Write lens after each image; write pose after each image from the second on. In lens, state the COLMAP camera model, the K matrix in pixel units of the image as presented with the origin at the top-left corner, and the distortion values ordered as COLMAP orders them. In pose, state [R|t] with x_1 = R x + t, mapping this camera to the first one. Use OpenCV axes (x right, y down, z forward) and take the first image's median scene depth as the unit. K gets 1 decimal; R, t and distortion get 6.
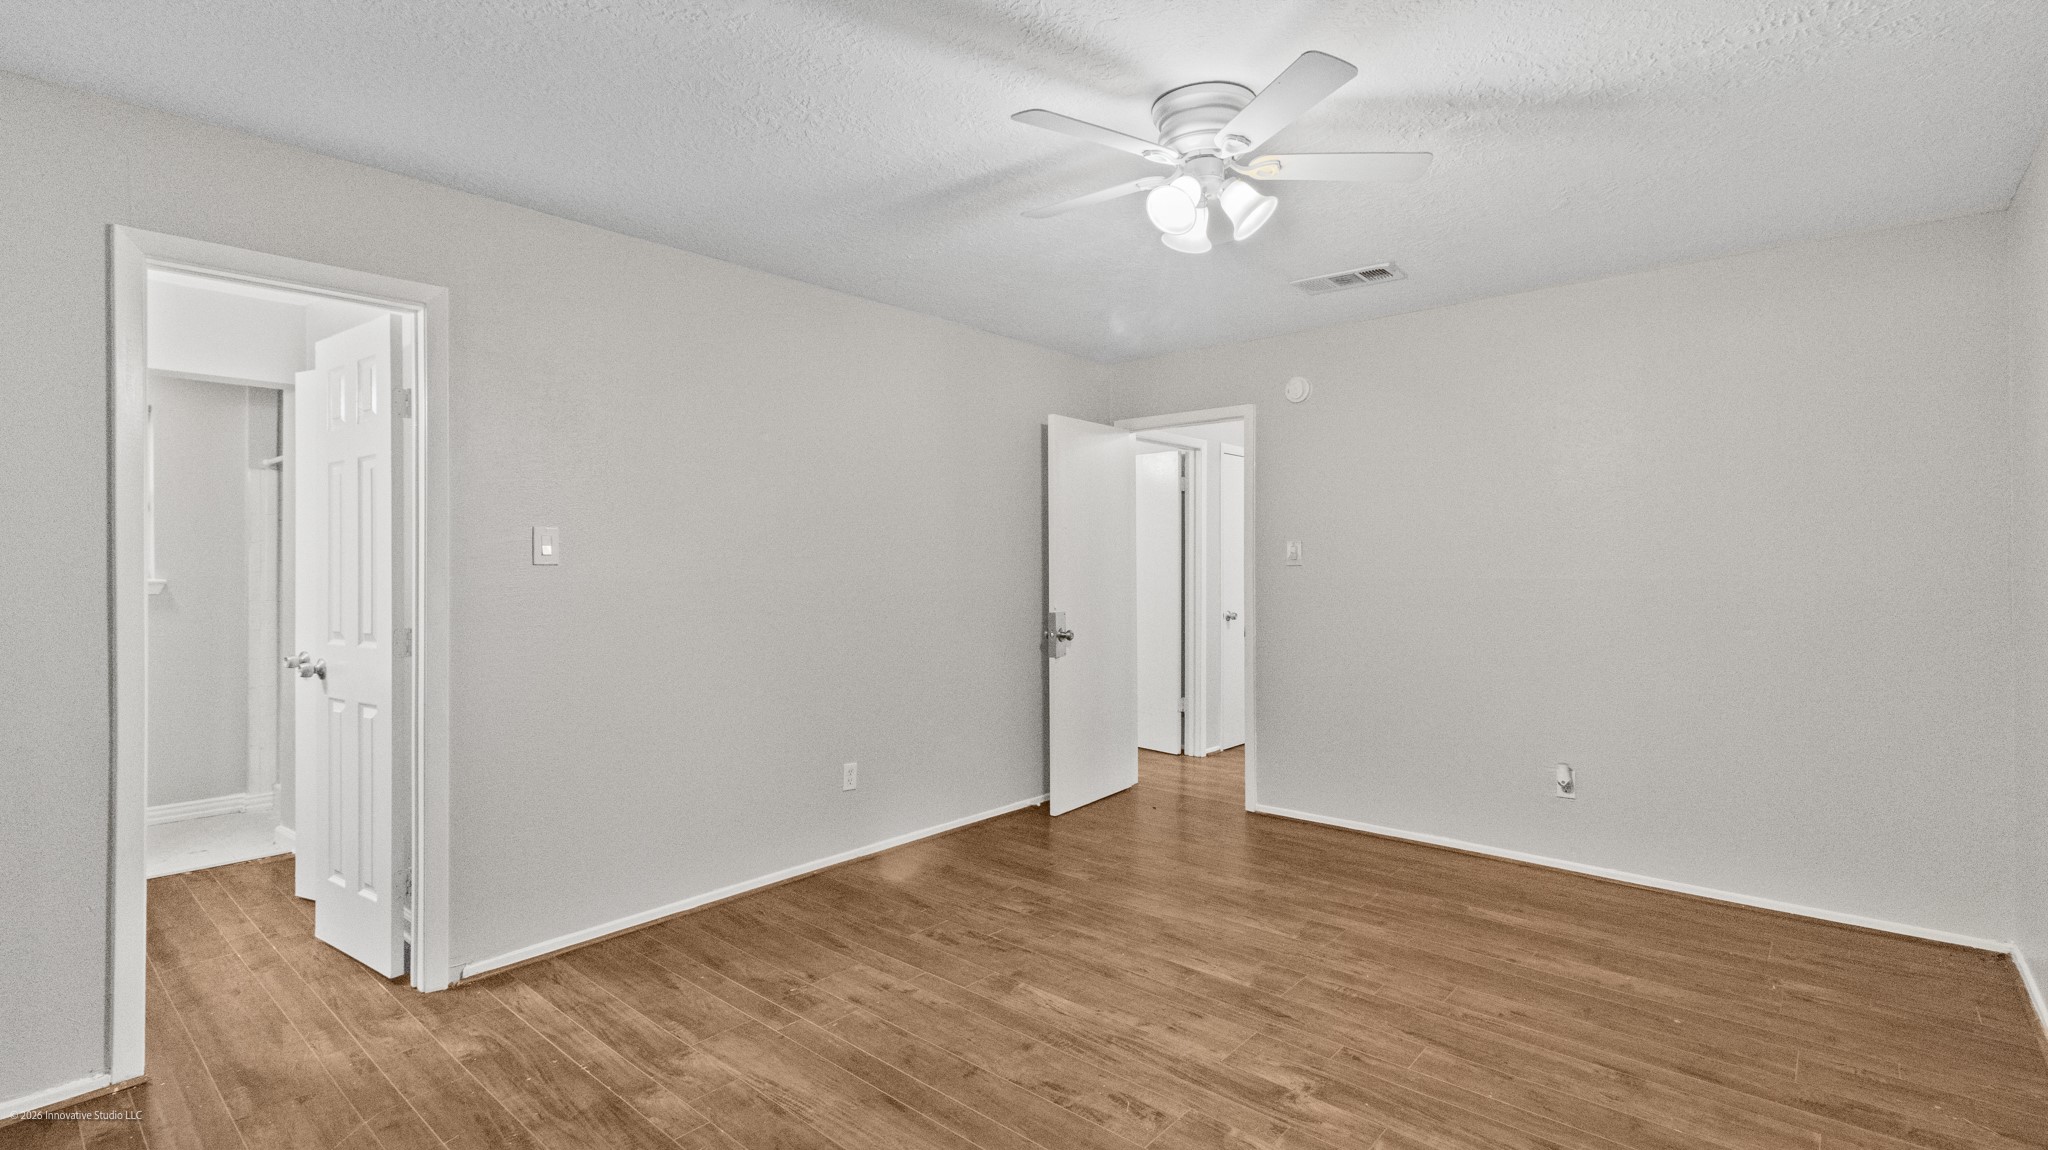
lens RADIAL K [[960.6, 0, 1022.7], [0, 960.6, 562.8], [0, 0, 1]] dist [-0.002641, 0.000124]
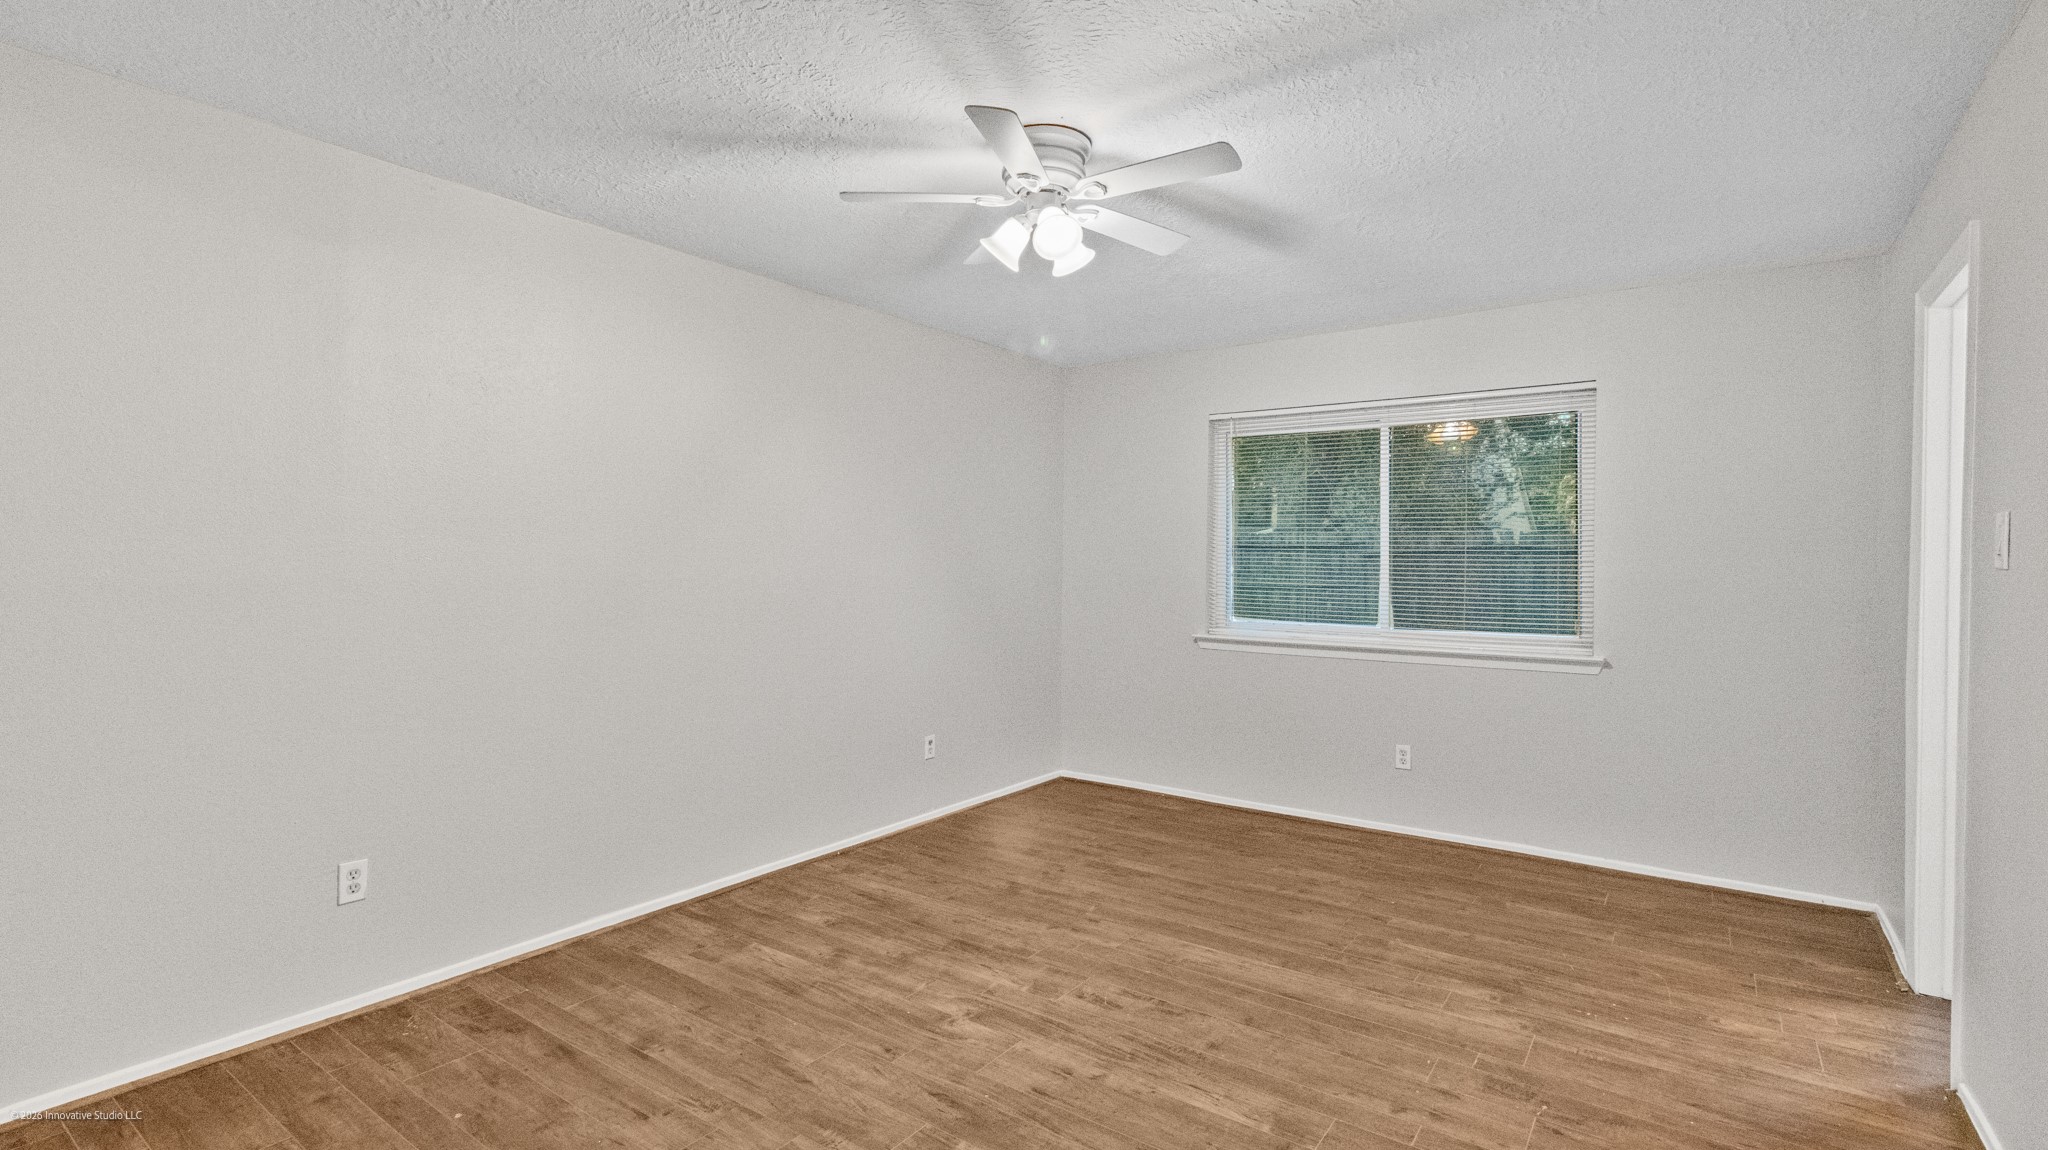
lens RADIAL K [[960.6, 0, 1023.8], [0, 960.6, 572.3], [0, 0, 1]] dist [-0.002641, 0.000124]
pose [[-0.995943, -0.003479, -0.089917, 0.292728], [-0.004741, 0.999893, 0.013835, -0.002242], [0.089859, 0.014205, -0.995853, 1.976980]]
